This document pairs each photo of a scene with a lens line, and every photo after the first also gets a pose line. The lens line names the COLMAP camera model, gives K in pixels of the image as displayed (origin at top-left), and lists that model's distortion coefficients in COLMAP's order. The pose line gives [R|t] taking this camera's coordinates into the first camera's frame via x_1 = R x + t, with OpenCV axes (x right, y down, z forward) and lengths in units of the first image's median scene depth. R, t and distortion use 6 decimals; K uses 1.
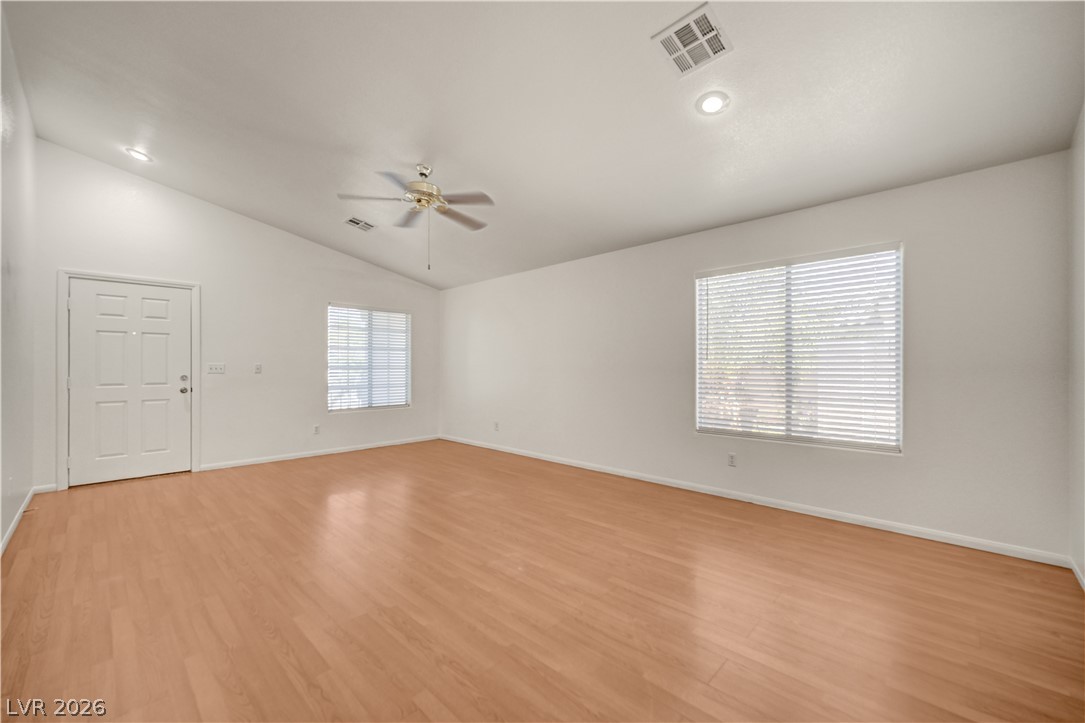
lens RADIAL K [[428.5, 0, 569.1], [0, 428.5, 363.5], [0, 0, 1]] dist [-0.010315, -0.000181]
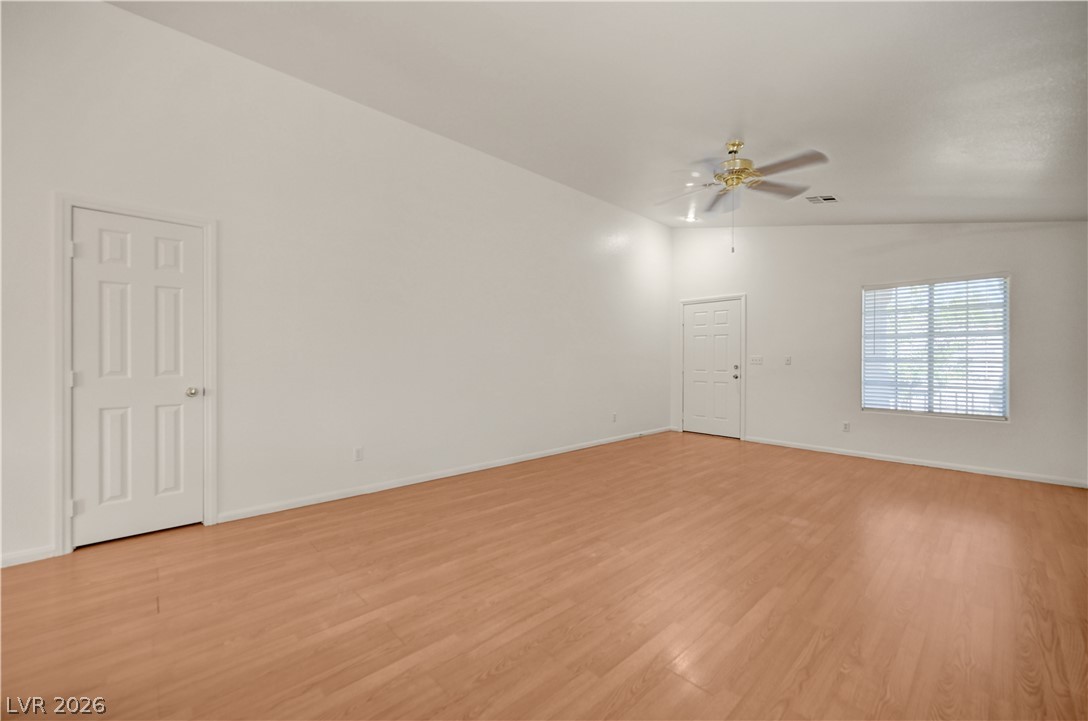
lens RADIAL K [[441.8, 0, 544.0], [0, 441.8, 360.5], [0, 0, 1]] dist [0.012222, 0.000338]
pose [[-0.092228, 0.006052, -0.995720, 0.660057], [0.008137, 0.999953, 0.005324, 0.000925], [0.995705, -0.007611, -0.092272, 0.673739]]
